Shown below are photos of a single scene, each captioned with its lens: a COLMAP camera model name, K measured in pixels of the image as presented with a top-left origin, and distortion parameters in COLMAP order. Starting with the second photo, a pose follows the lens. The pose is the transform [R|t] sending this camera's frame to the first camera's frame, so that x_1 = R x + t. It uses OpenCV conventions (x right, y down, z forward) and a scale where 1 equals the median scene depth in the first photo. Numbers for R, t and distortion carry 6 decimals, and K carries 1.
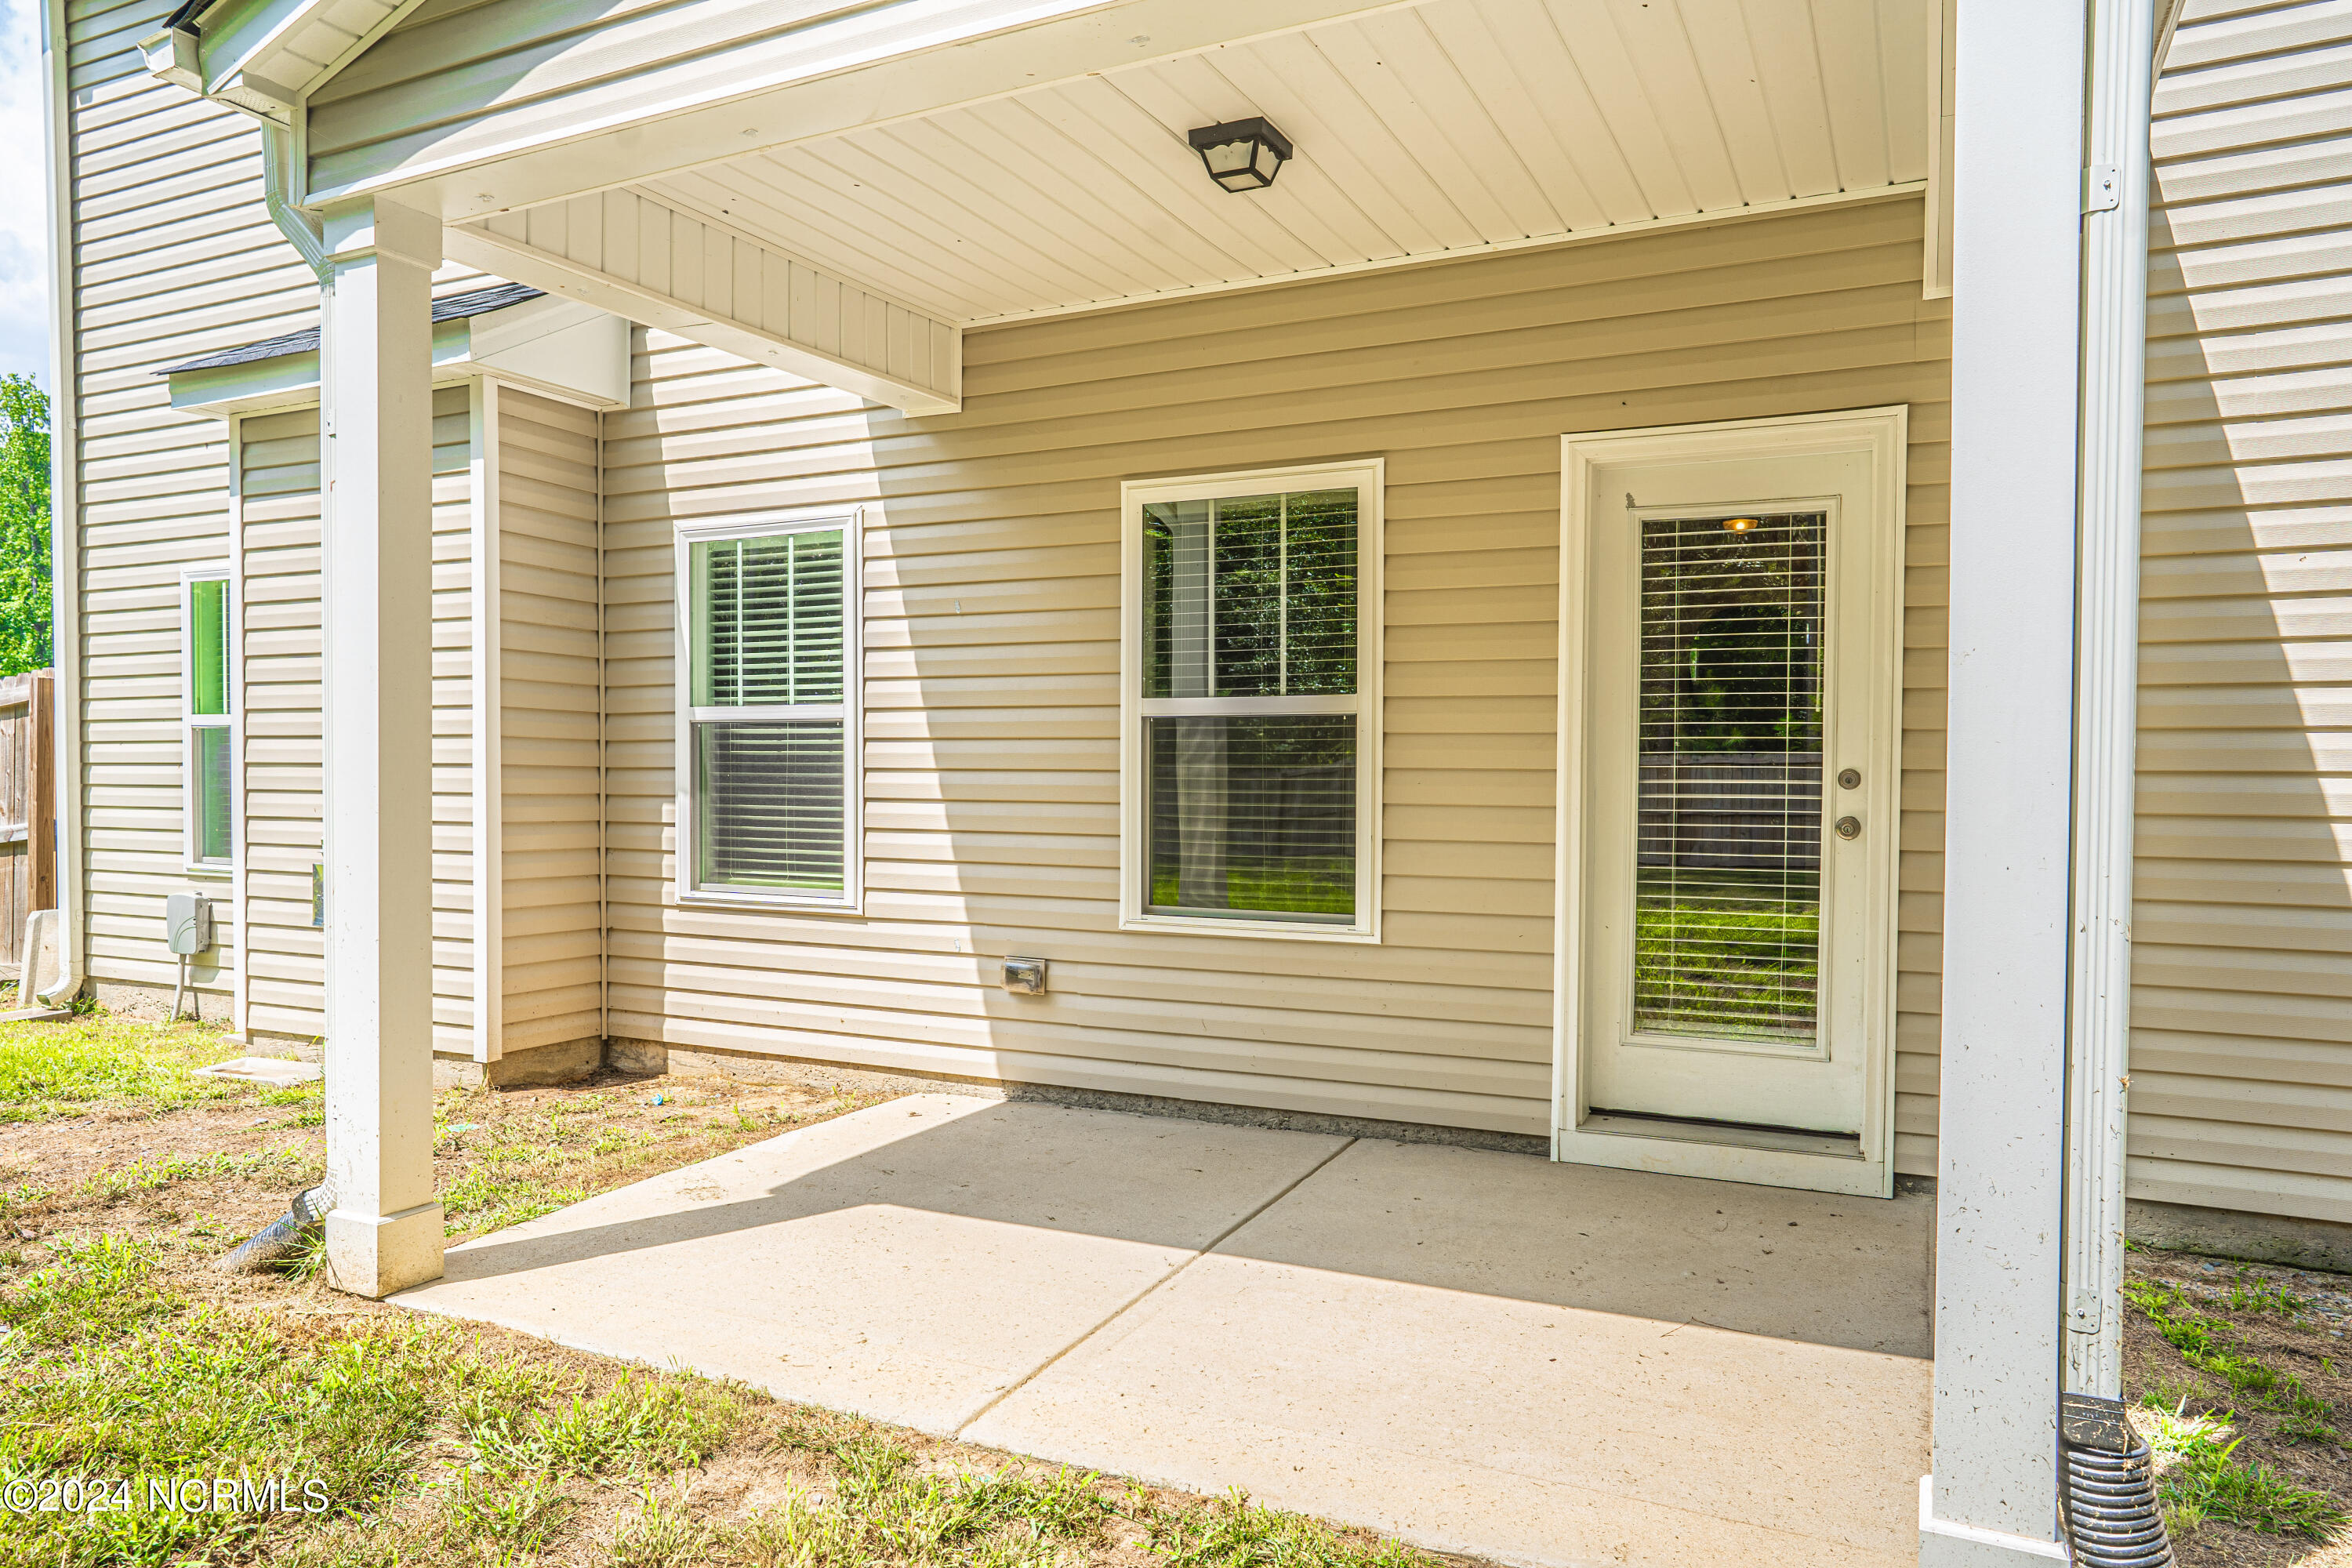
lens RADIAL K [[1544.3, 0, 1174.2], [0, 1544.3, 786.4], [0, 0, 1]] dist [-0.044246, 0.051837]
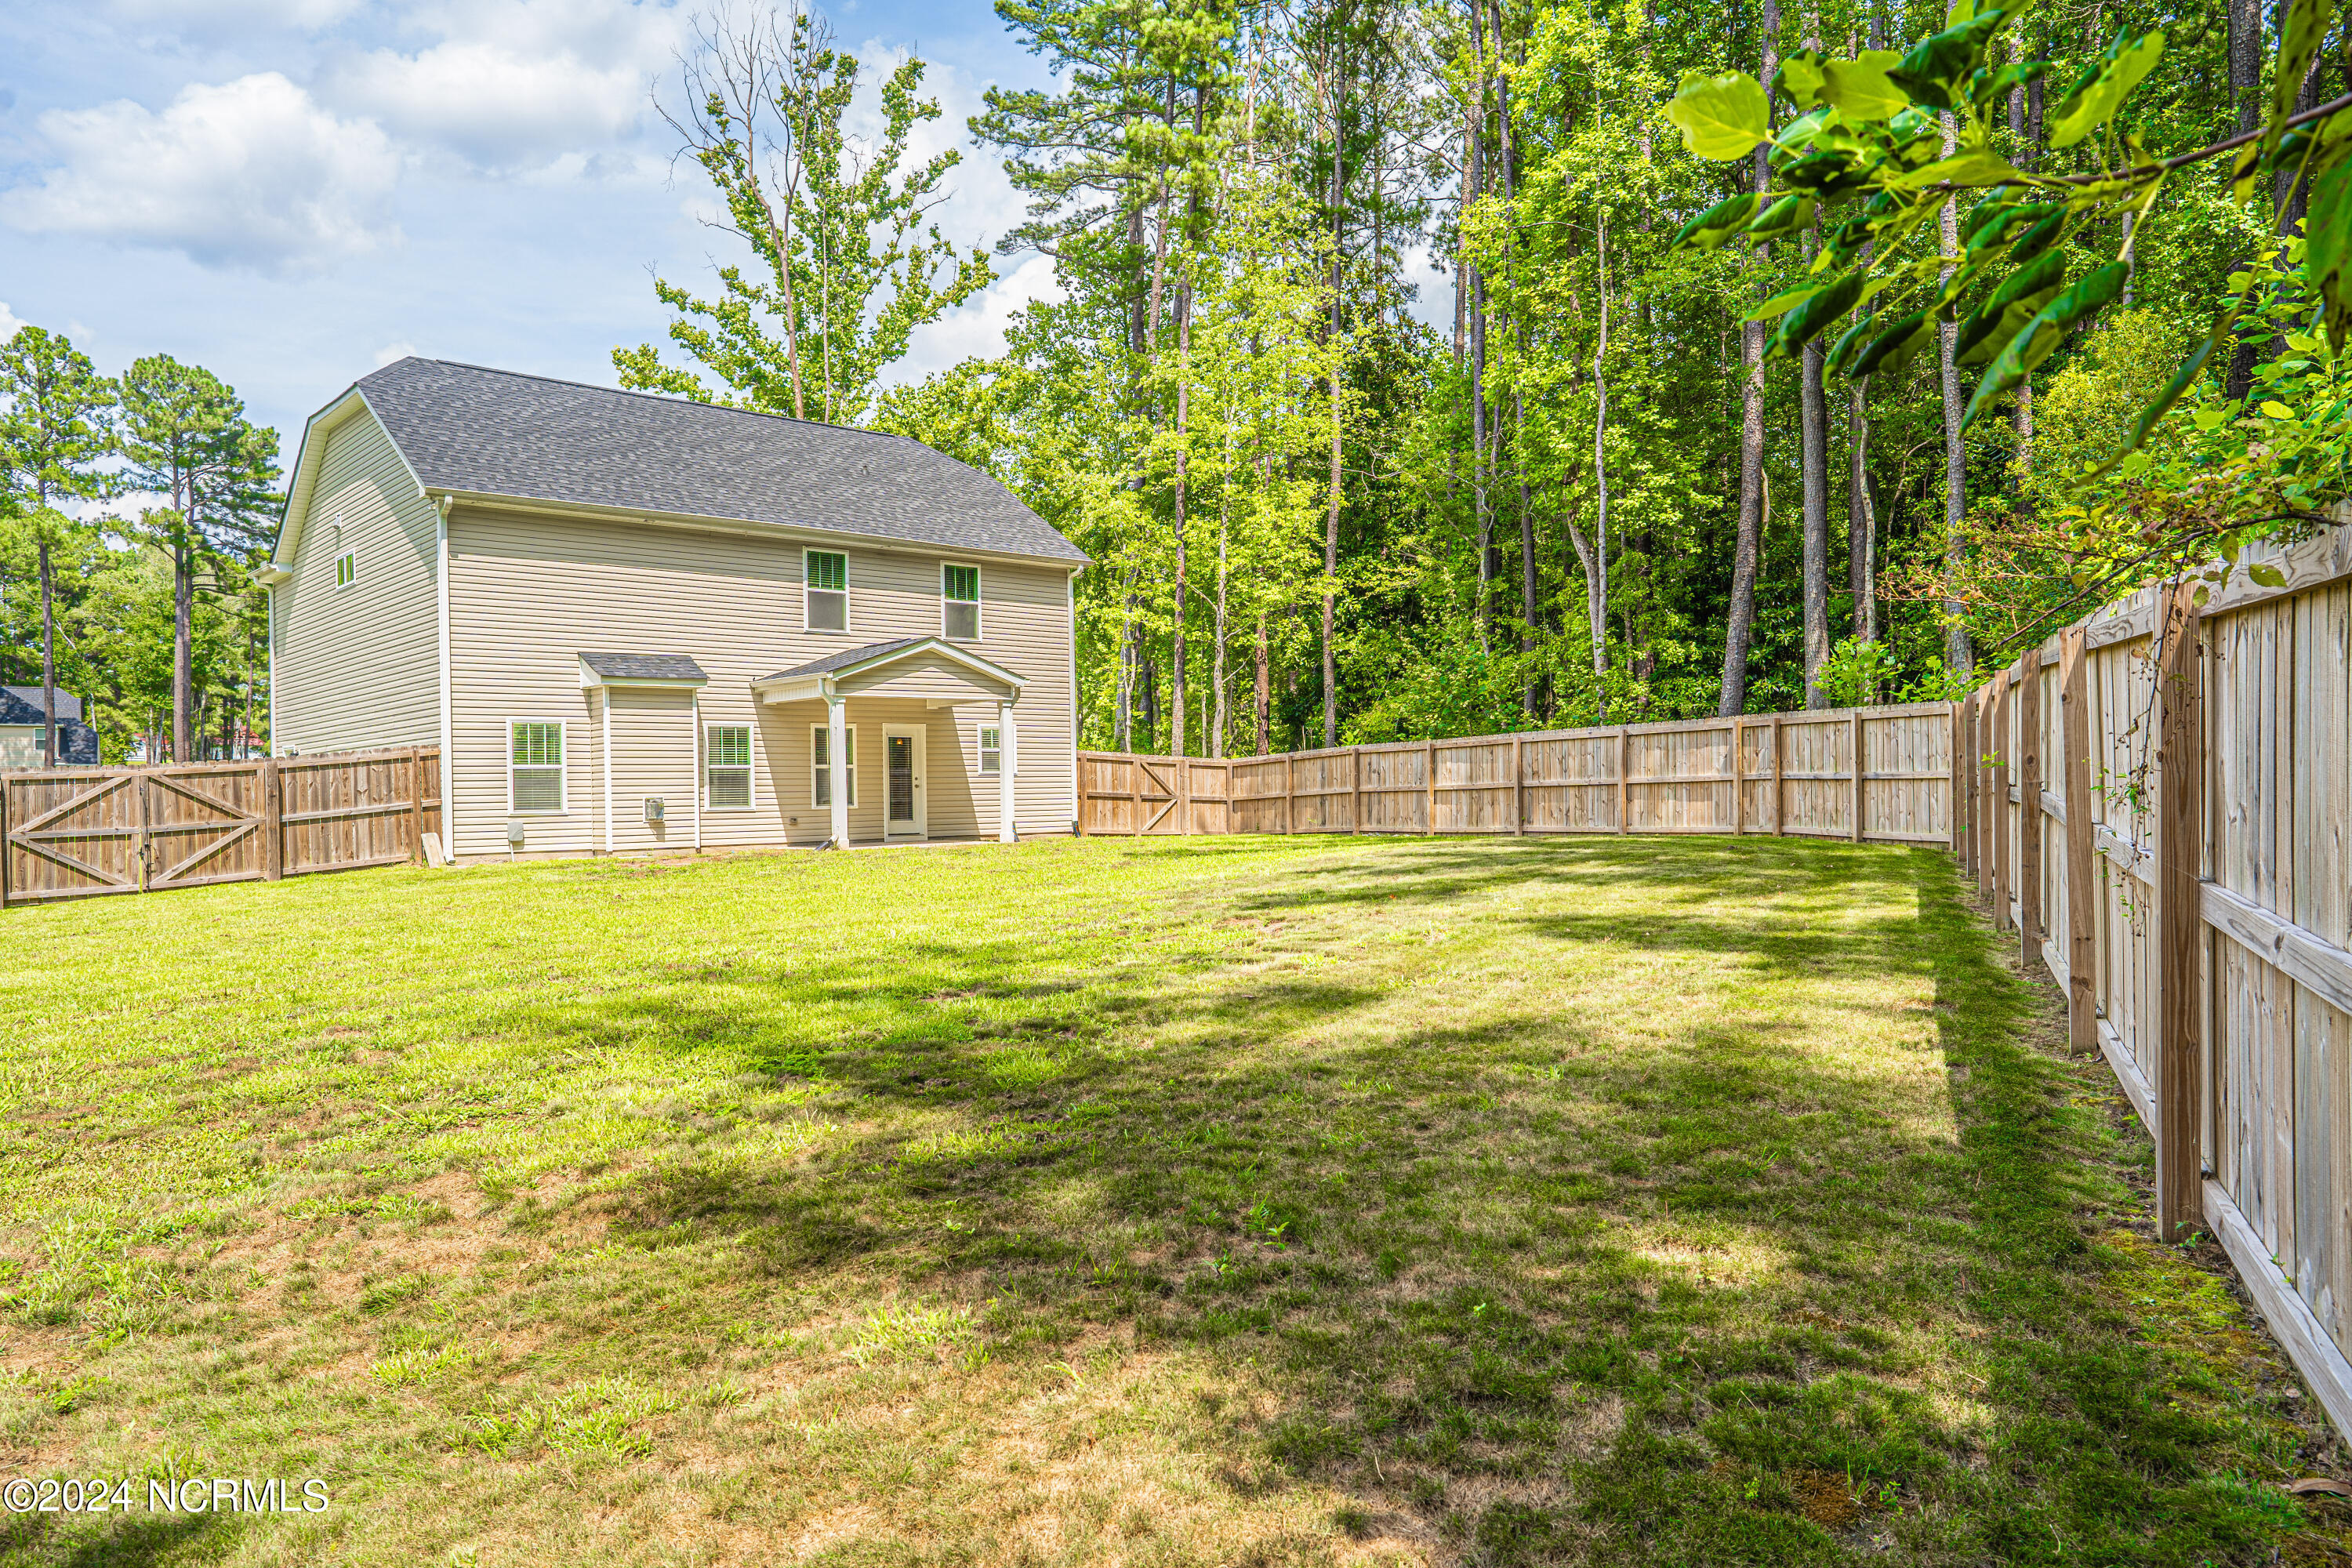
lens RADIAL K [[1568.3, 0, 1169.3], [0, 1568.3, 794.6], [0, 0, 1]] dist [-0.042829, 0.048922]
pose [[0.367057, -0.005830, 0.930180, -4.254648], [0.039337, 0.999183, -0.009261, 0.132773], [-0.929366, 0.039990, 0.366986, -1.937864]]
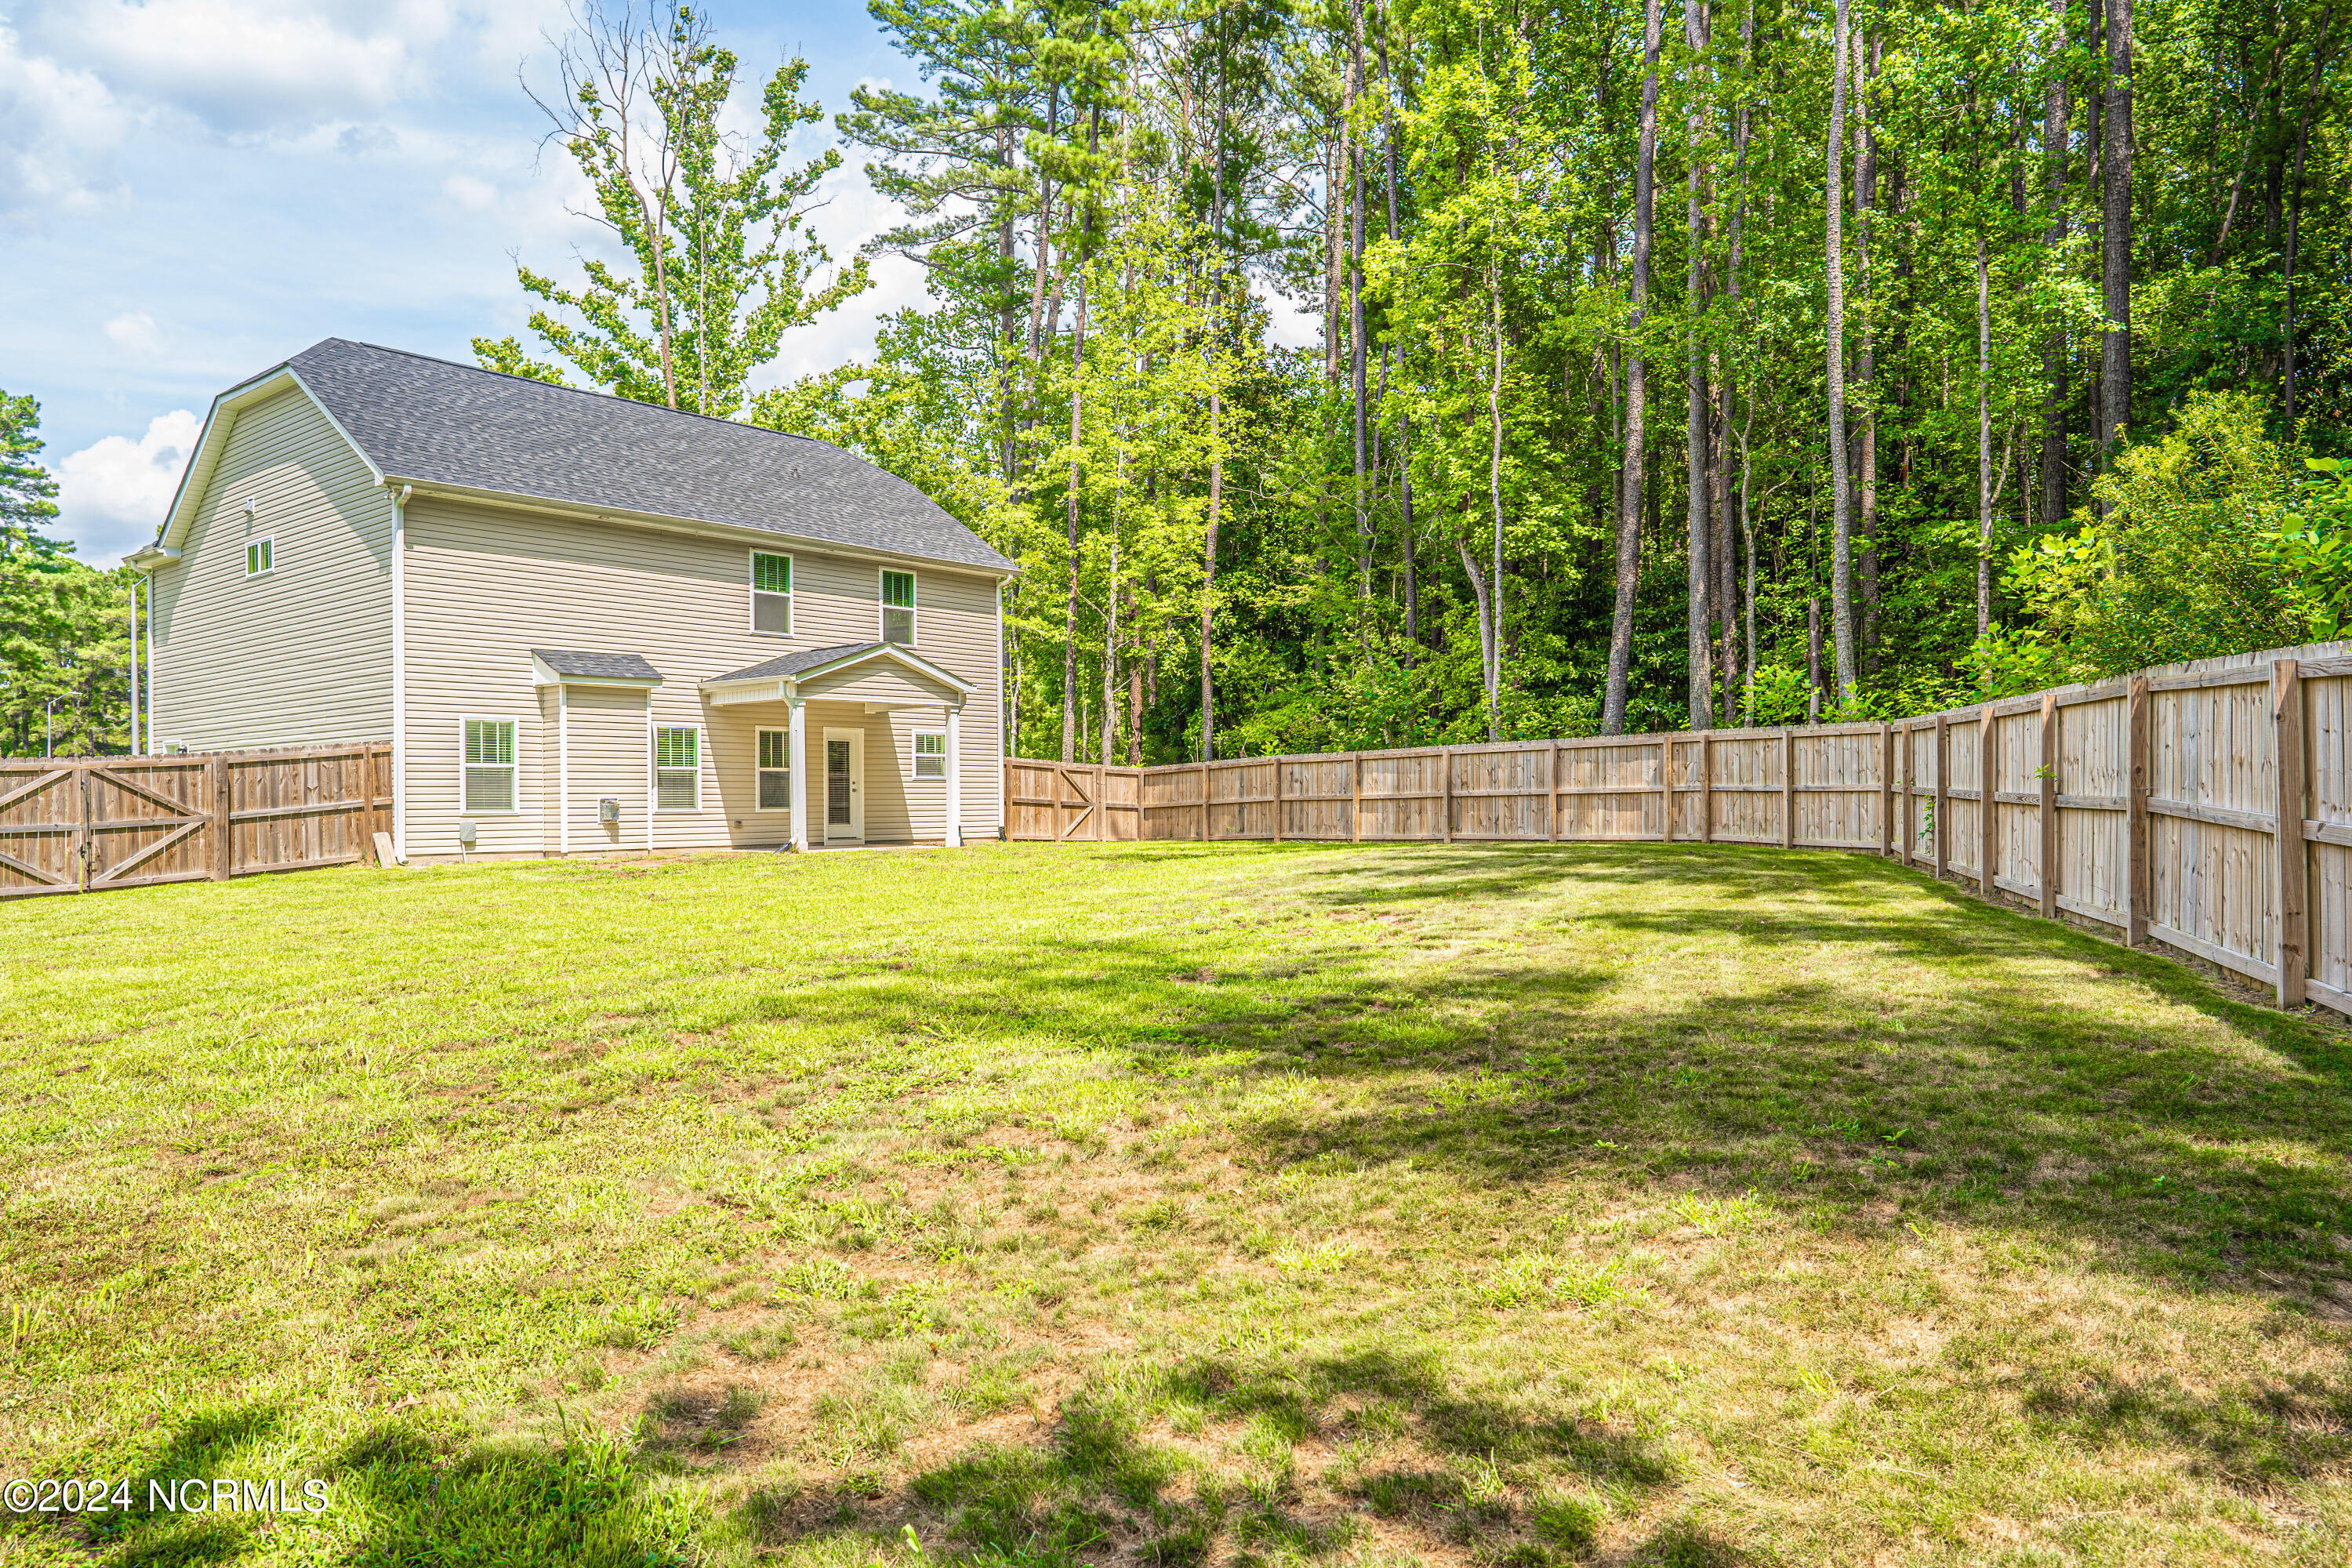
lens RADIAL K [[1568.9, 0, 1176.0], [0, 1568.9, 784.0], [0, 0, 1]] dist [-0.045573, 0.053818]
pose [[0.234590, 0.010464, 0.972038, -4.540580], [0.031214, 0.999345, -0.018291, 0.131708], [-0.971593, 0.034632, 0.234110, -1.504854]]
